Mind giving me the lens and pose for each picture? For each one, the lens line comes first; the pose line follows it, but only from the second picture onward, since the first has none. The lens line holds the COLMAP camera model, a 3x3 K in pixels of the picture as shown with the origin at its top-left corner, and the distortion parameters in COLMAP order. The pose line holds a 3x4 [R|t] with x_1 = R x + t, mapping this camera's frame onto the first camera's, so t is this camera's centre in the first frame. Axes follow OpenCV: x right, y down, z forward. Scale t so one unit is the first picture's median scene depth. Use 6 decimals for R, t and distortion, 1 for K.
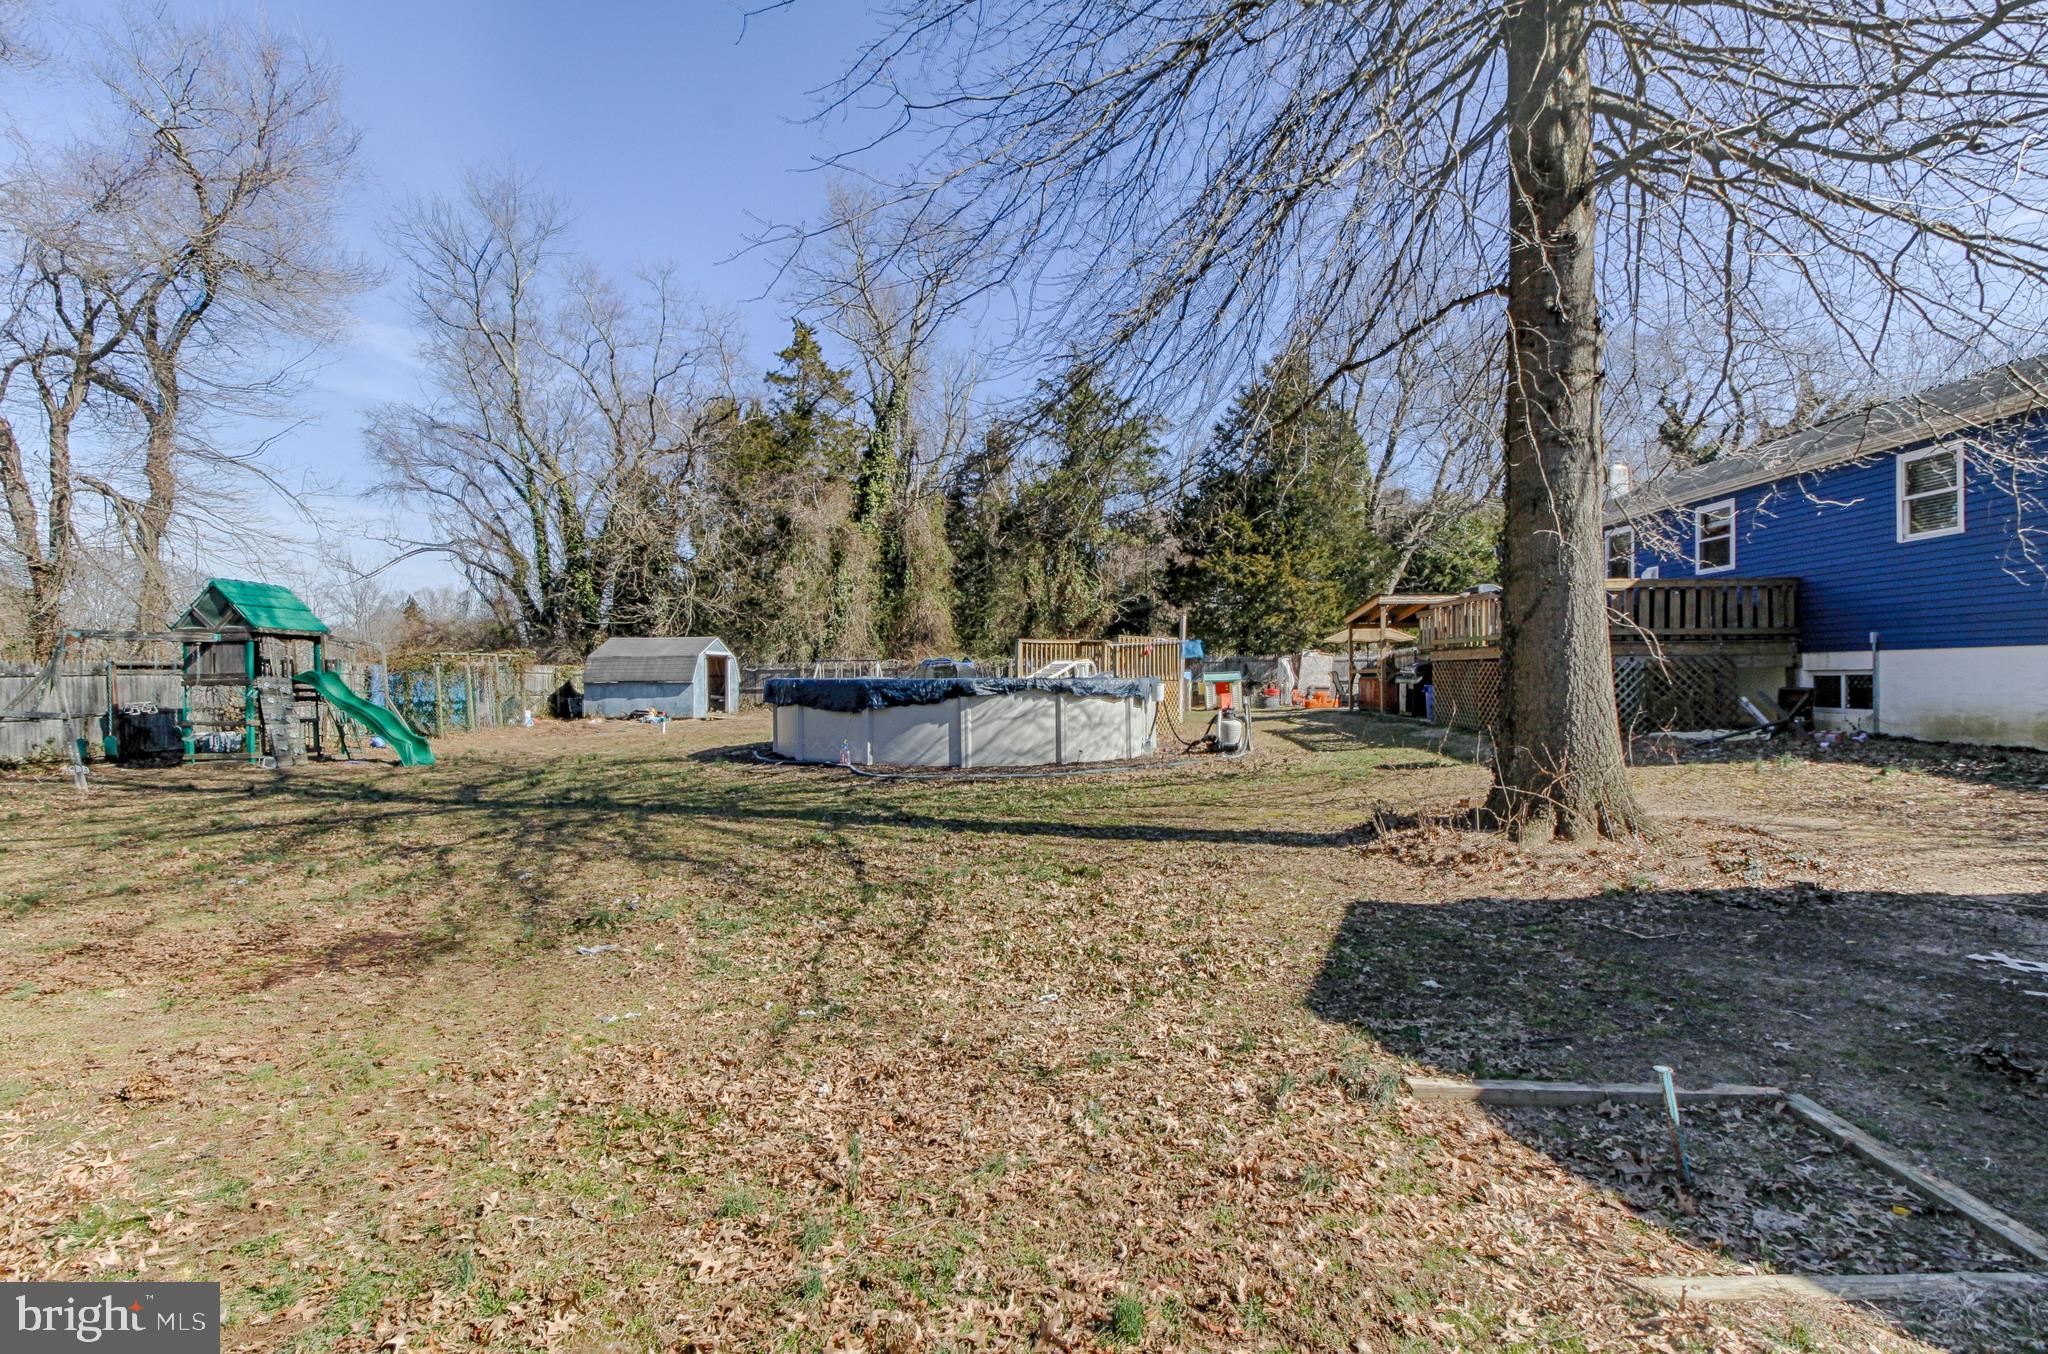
lens RADIAL K [[941.5, 0, 1018.5], [0, 941.5, 680.2], [0, 0, 1]] dist [0.004830, -0.006031]
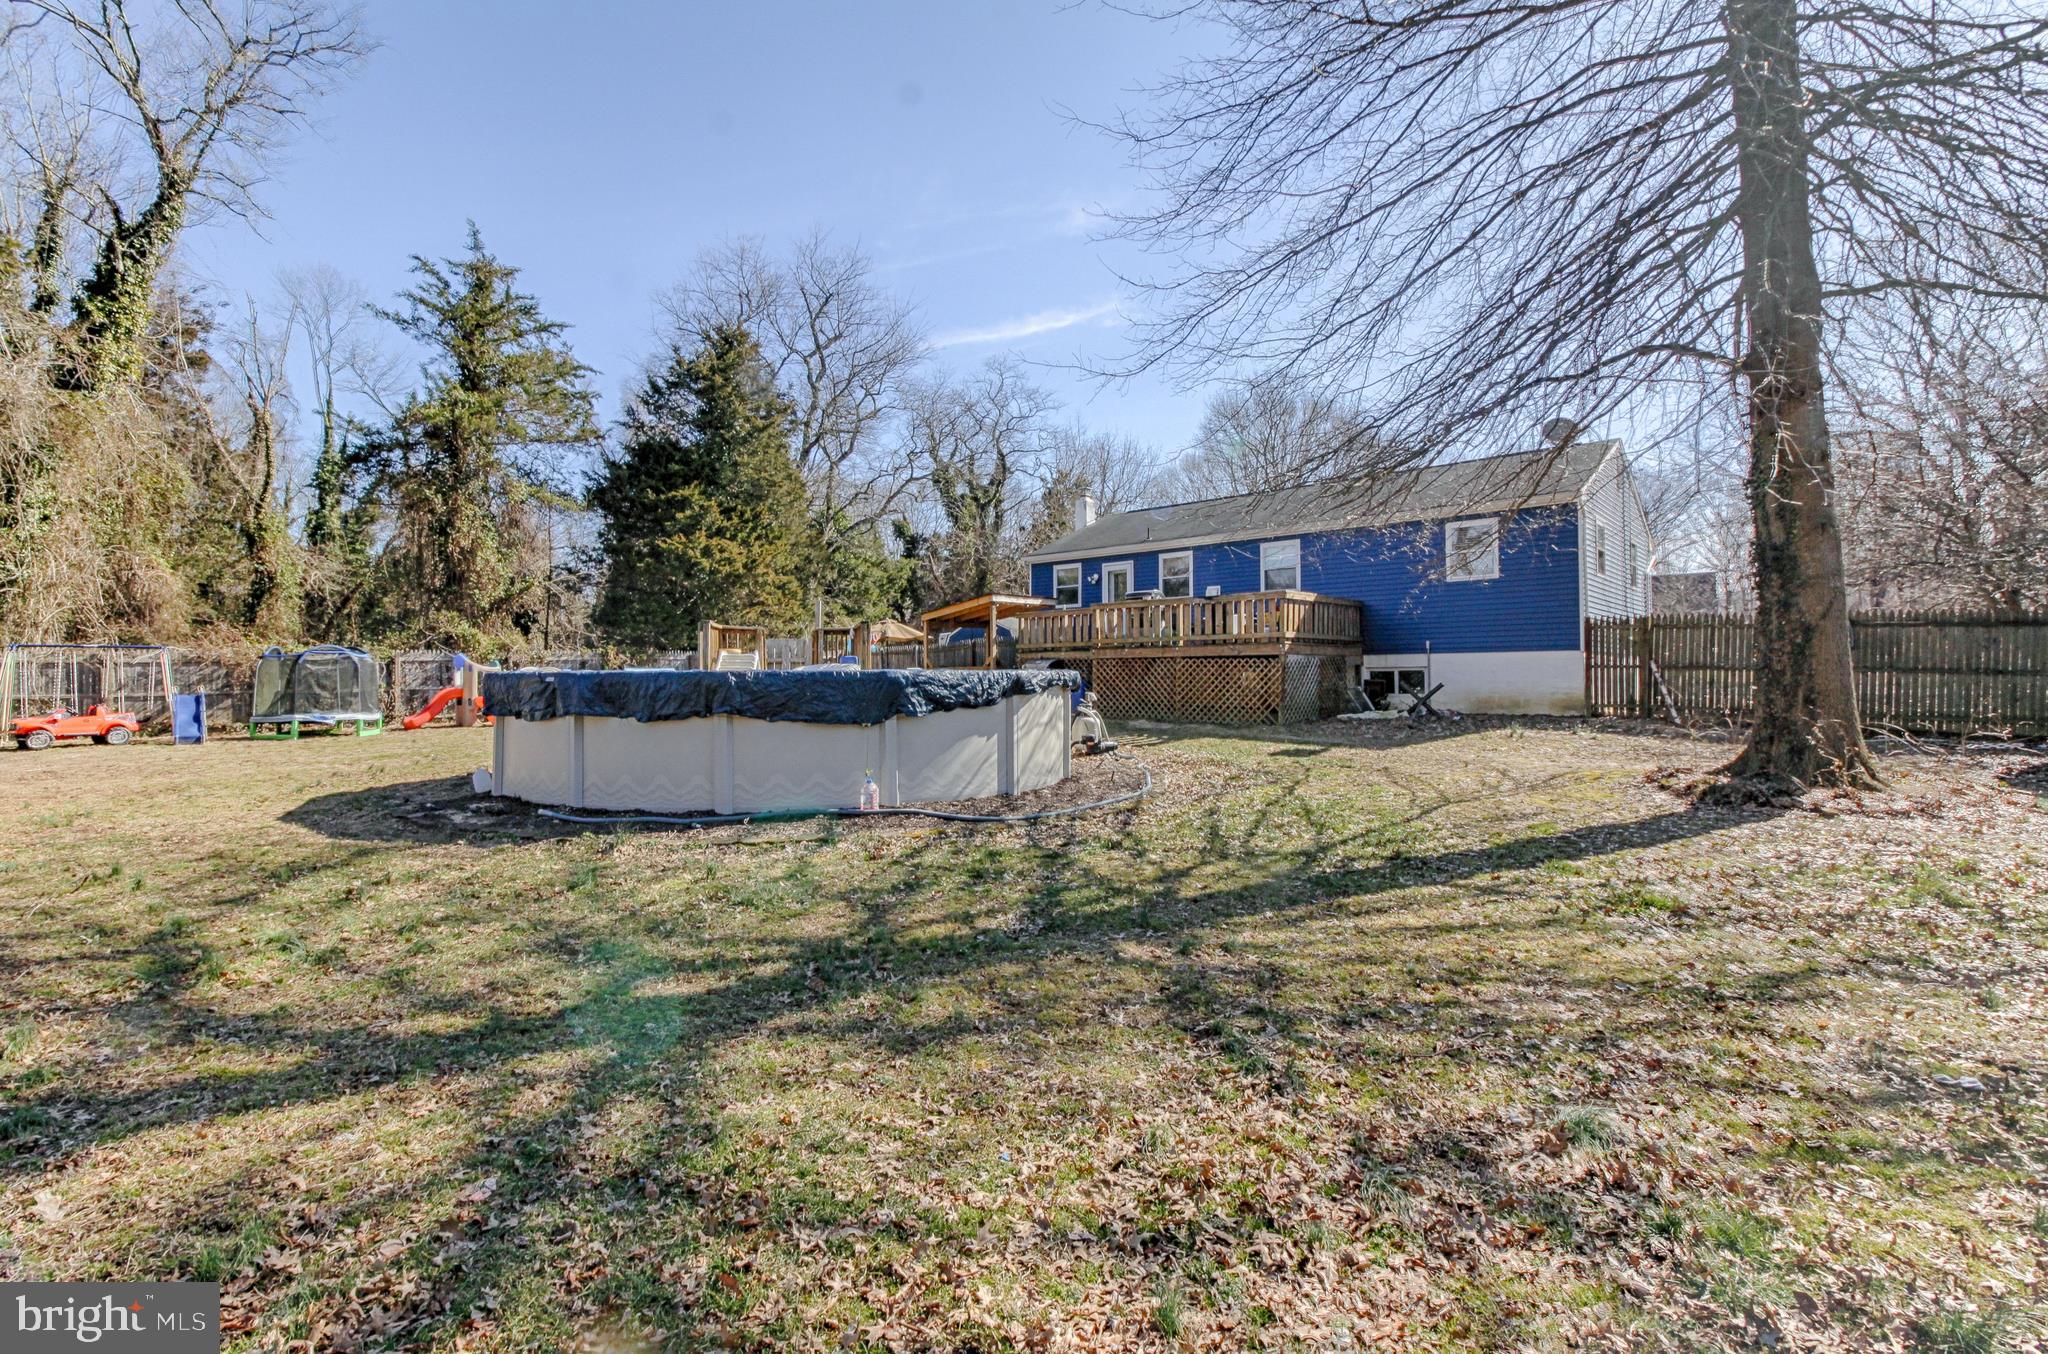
lens RADIAL K [[941.5, 0, 1020.5], [0, 941.5, 679.0], [0, 0, 1]] dist [0.004830, -0.006031]
pose [[0.635235, -0.002559, 0.772315, -0.577066], [0.008928, 0.999952, -0.004031, 0.007846], [-0.772268, 0.009456, 0.635227, 0.507979]]
